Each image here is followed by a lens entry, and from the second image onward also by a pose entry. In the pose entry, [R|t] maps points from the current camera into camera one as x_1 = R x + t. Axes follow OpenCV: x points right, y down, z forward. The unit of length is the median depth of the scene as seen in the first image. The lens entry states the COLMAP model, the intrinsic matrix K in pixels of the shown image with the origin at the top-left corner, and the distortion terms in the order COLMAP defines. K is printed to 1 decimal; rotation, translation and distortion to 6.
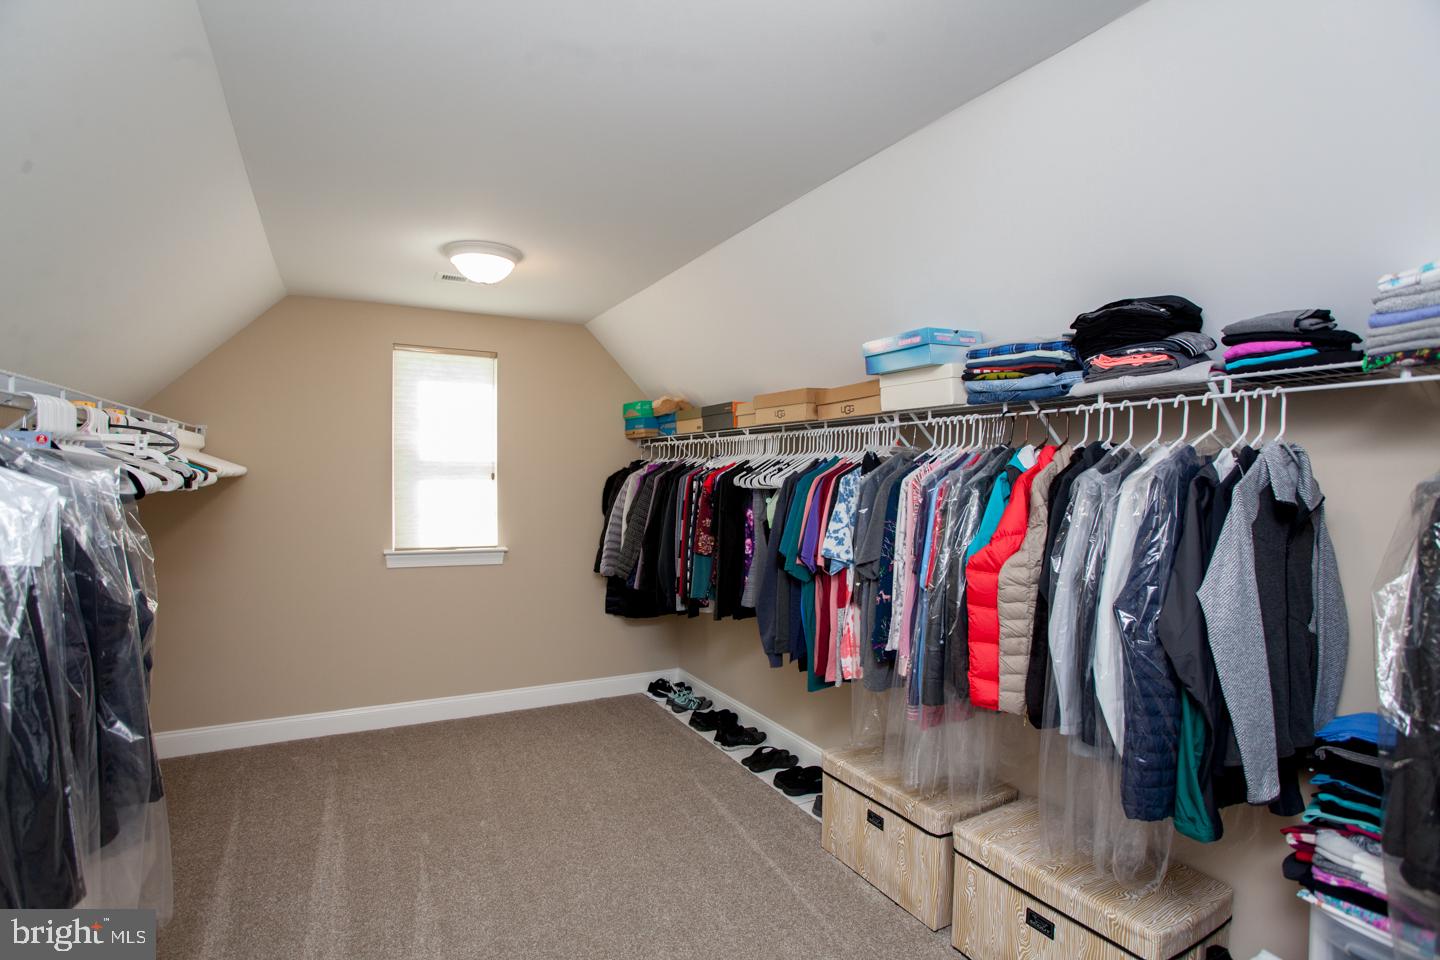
lens RADIAL K [[688.3, 0, 722.3], [0, 688.3, 483.5], [0, 0, 1]] dist [-0.049732, 0.016141]
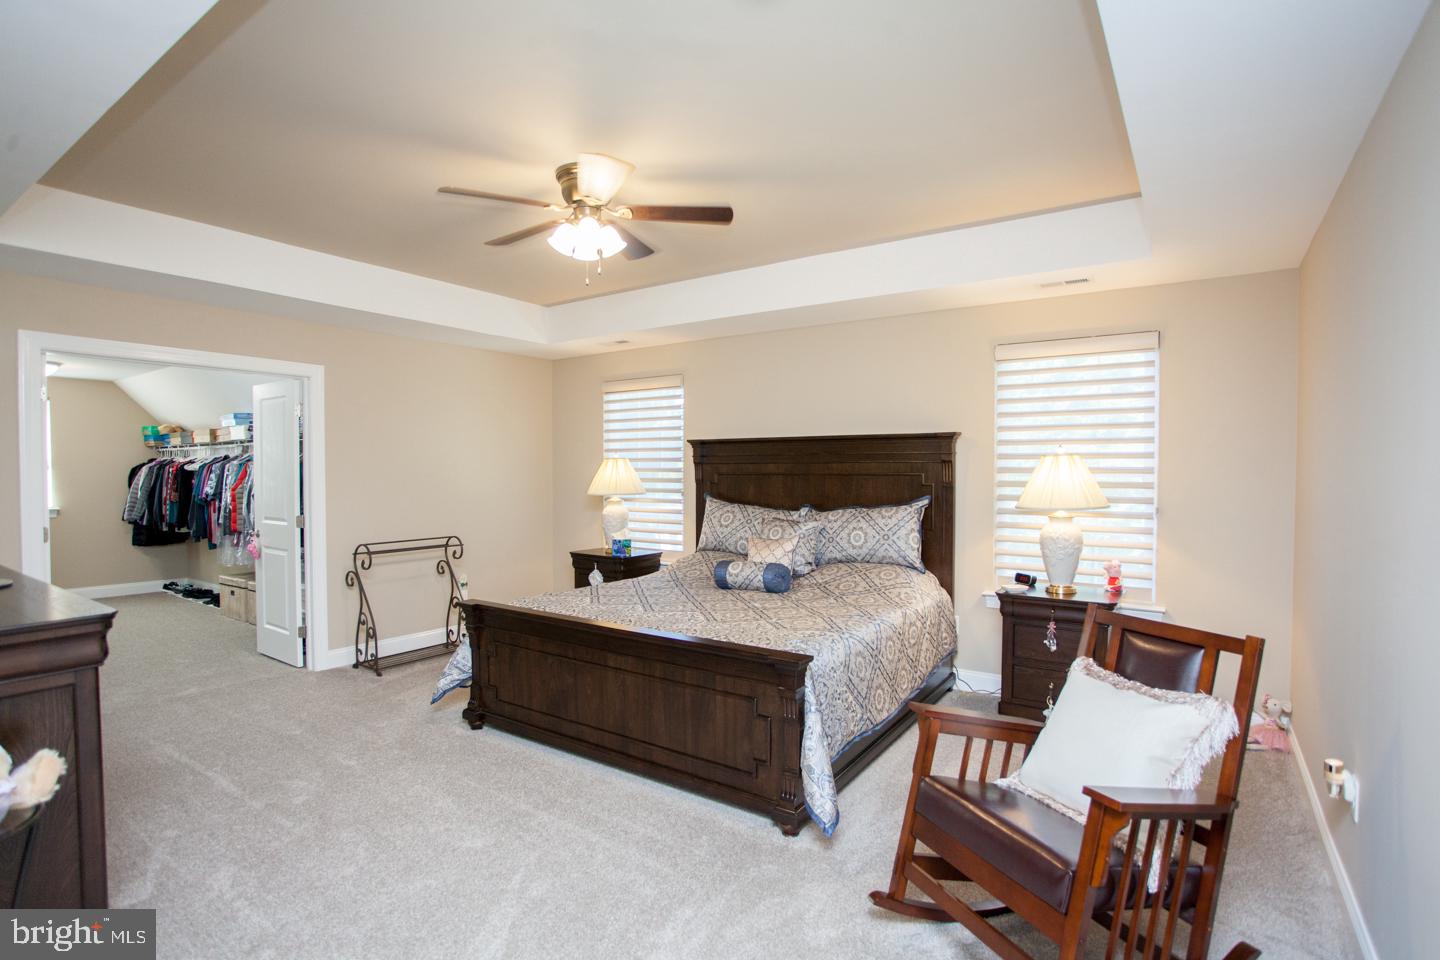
lens RADIAL K [[688.3, 0, 719.7], [0, 688.3, 480.8], [0, 0, 1]] dist [-0.049732, 0.016141]
pose [[0.894484, -0.010970, 0.446965, 0.467133], [0.011610, 0.999932, 0.001307, 0.044676], [-0.446949, 0.004020, 0.894550, -1.362587]]
